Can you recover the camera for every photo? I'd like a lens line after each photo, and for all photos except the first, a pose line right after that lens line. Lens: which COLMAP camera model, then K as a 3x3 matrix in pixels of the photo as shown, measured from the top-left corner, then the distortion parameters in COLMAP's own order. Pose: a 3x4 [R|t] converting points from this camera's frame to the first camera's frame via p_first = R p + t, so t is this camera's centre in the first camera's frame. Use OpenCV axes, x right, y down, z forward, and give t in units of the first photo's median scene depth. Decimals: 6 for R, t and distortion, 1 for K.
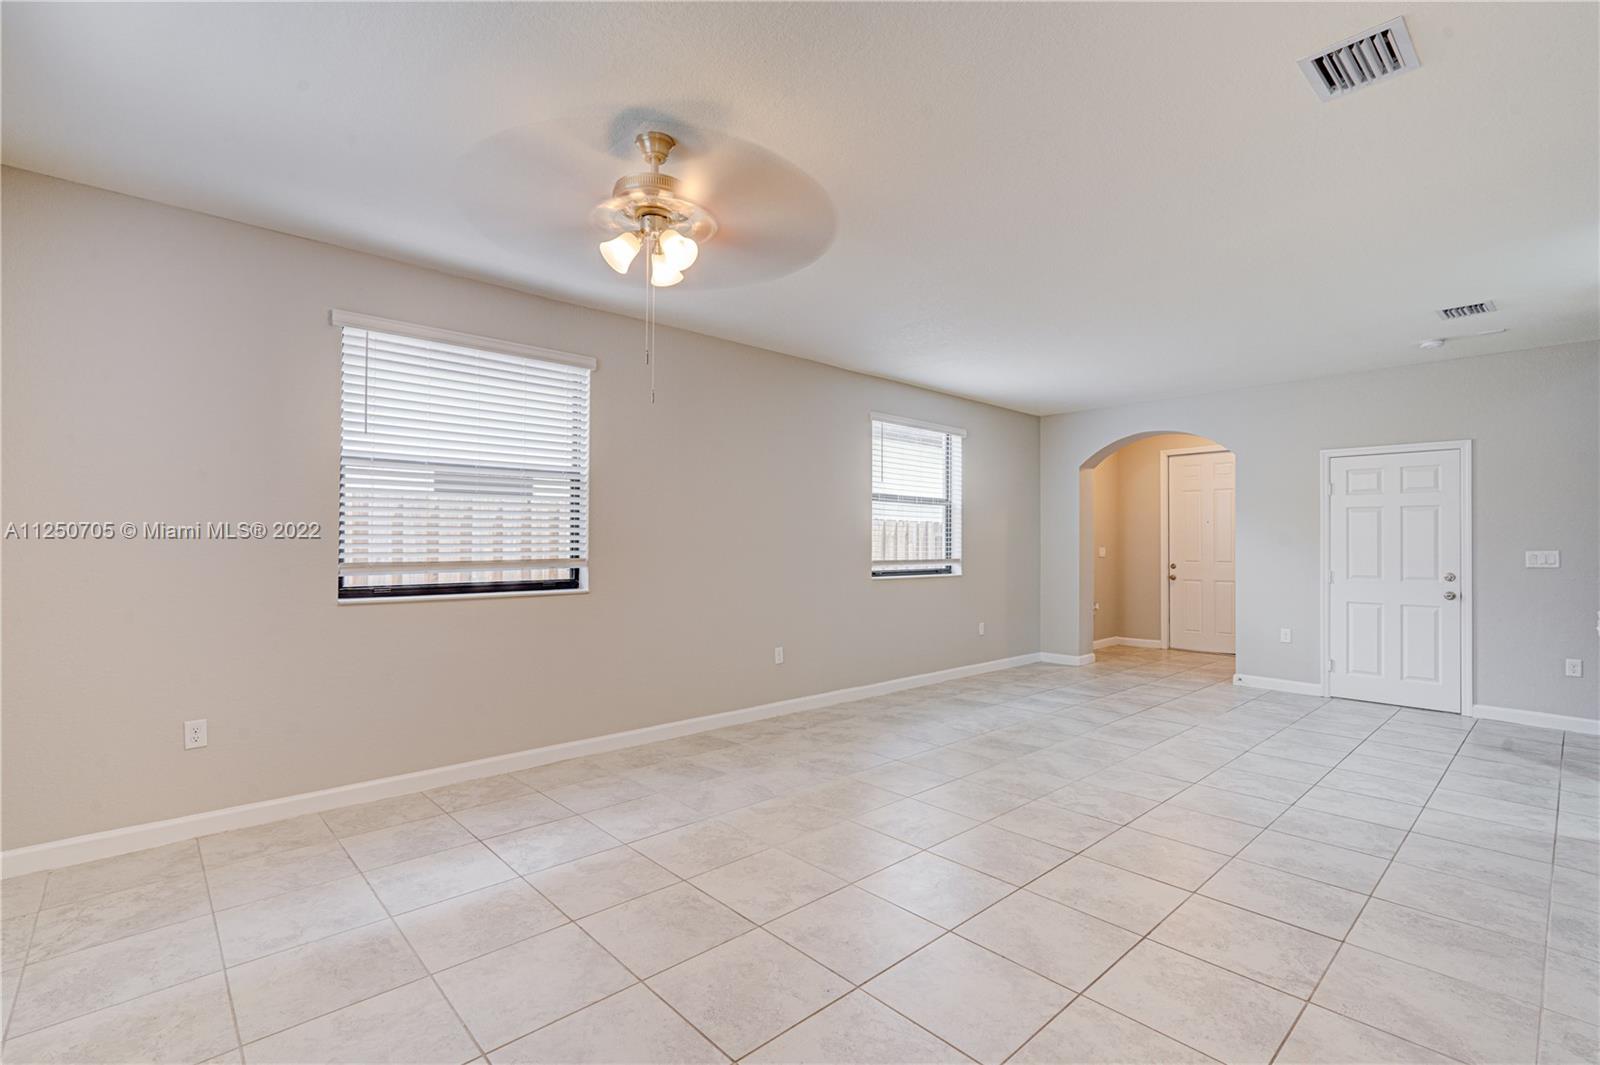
lens RADIAL K [[720.9, 0, 800.6], [0, 720.9, 539.2], [0, 0, 1]] dist [-0.004730, 0.000713]
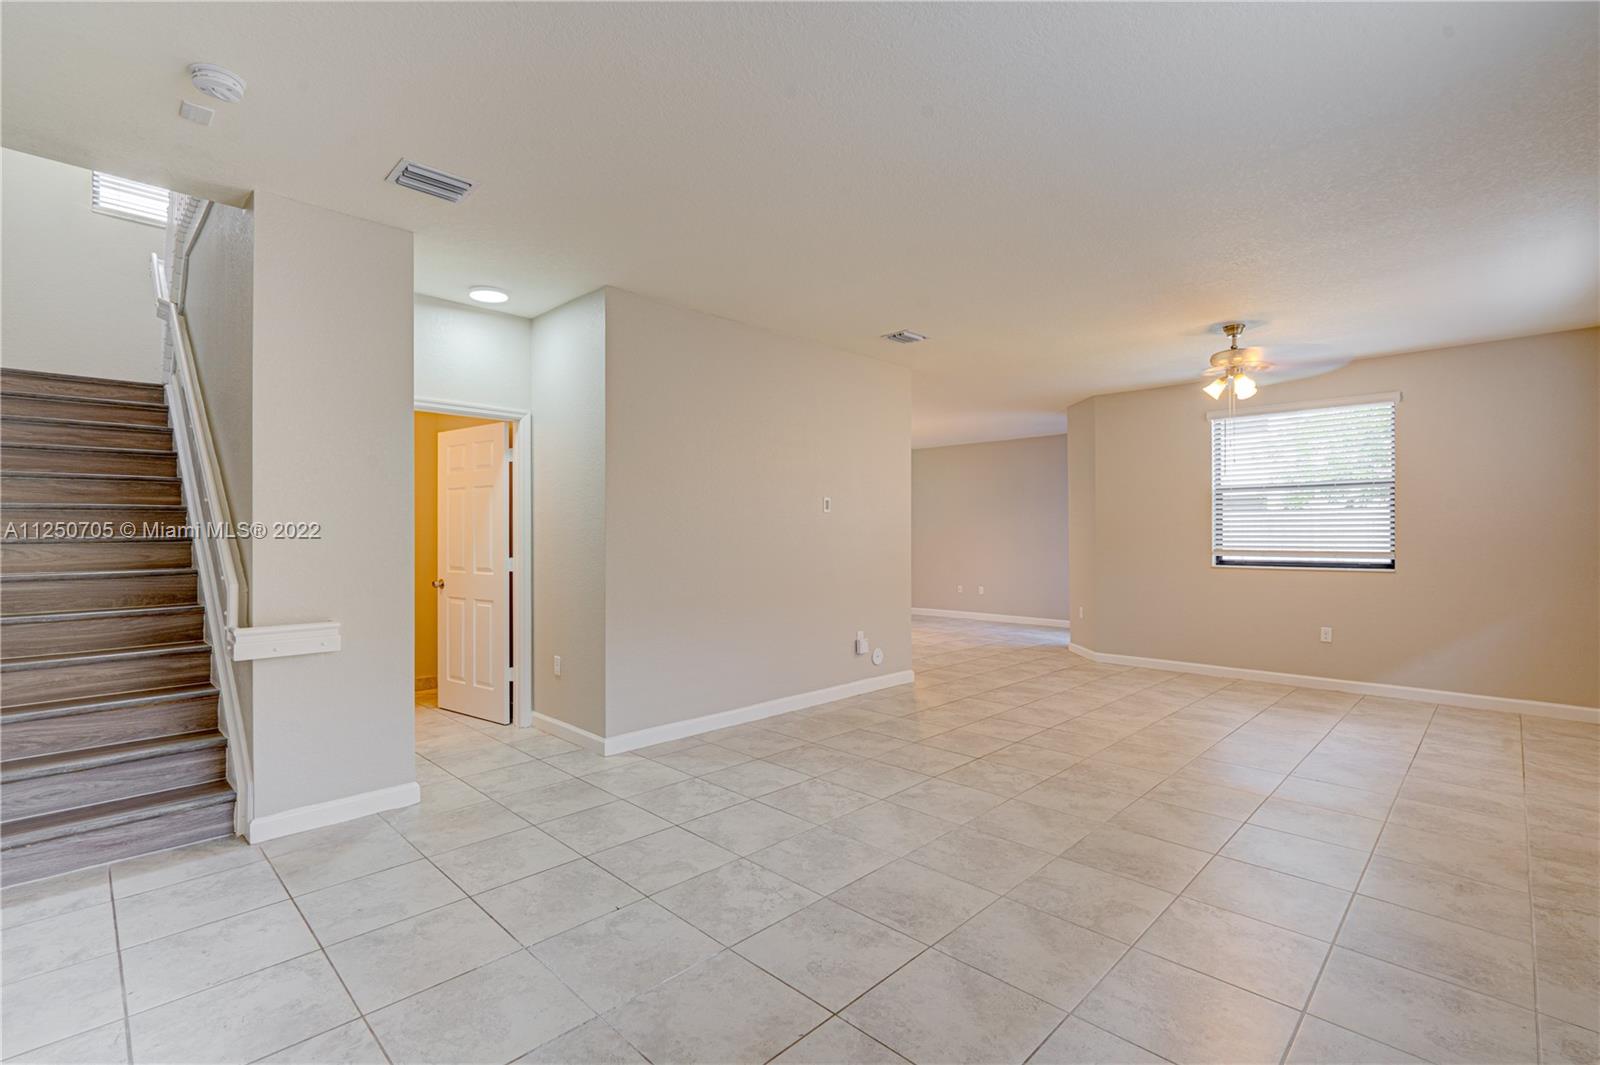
lens RADIAL K [[720.9, 0, 800.6], [0, 720.9, 539.2], [0, 0, 1]] dist [-0.004730, 0.000713]
pose [[-0.998855, -0.006495, -0.047400, 0.726576], [-0.006245, 0.999966, -0.005419, 0.020056], [0.047434, -0.005116, -0.998861, 1.983969]]
